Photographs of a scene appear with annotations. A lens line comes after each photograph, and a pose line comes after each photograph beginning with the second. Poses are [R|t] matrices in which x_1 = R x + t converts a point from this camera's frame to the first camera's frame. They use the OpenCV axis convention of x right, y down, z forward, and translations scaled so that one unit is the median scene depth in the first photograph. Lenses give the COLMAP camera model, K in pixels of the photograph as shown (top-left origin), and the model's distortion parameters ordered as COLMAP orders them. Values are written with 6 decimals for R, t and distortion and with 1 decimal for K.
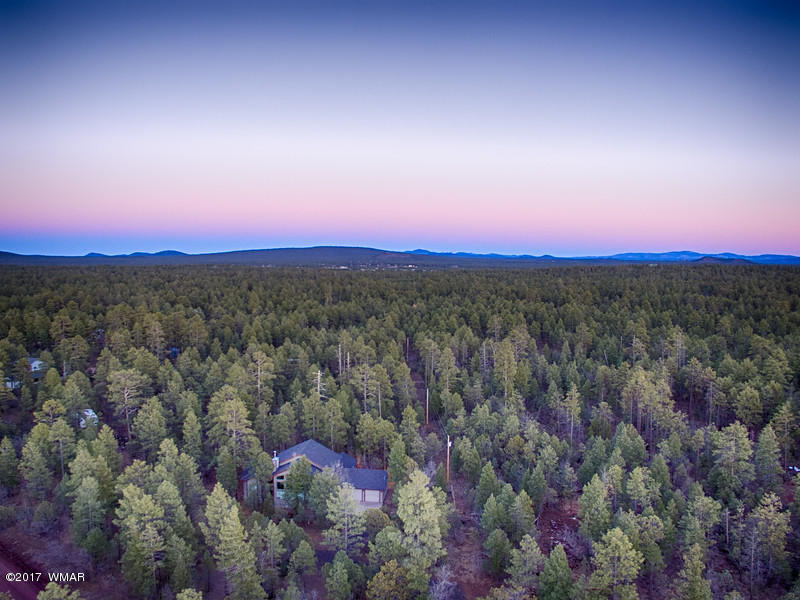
lens RADIAL K [[551.1, 0, 400.0], [0, 551.1, 300.0], [0, 0, 1]] dist [-0.121935, 0.094734]
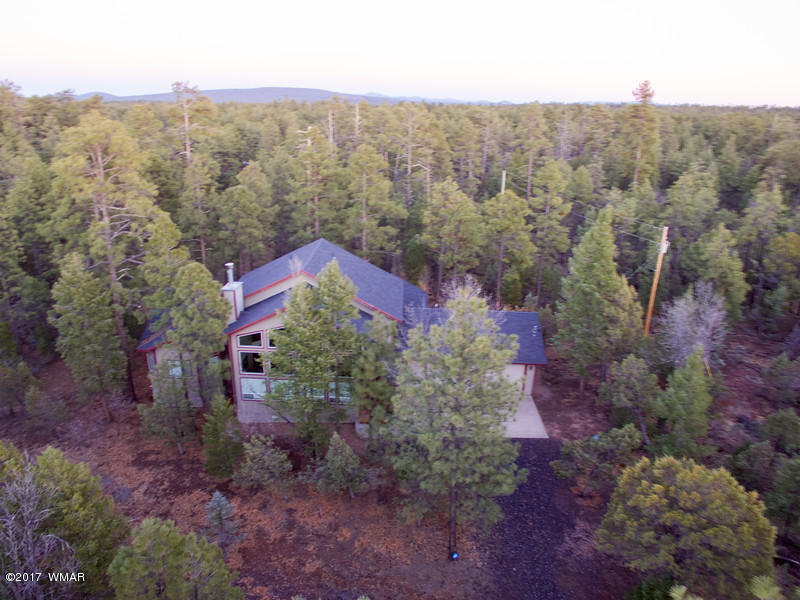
lens RADIAL K [[551.1, 0, 400.0], [0, 551.1, 300.0], [0, 0, 1]] dist [-0.121935, 0.094734]
pose [[0.996189, -0.018711, 0.085192, -0.156281], [-0.004822, 0.963413, 0.267979, 0.211811], [-0.087089, -0.267369, 0.959651, 0.670353]]
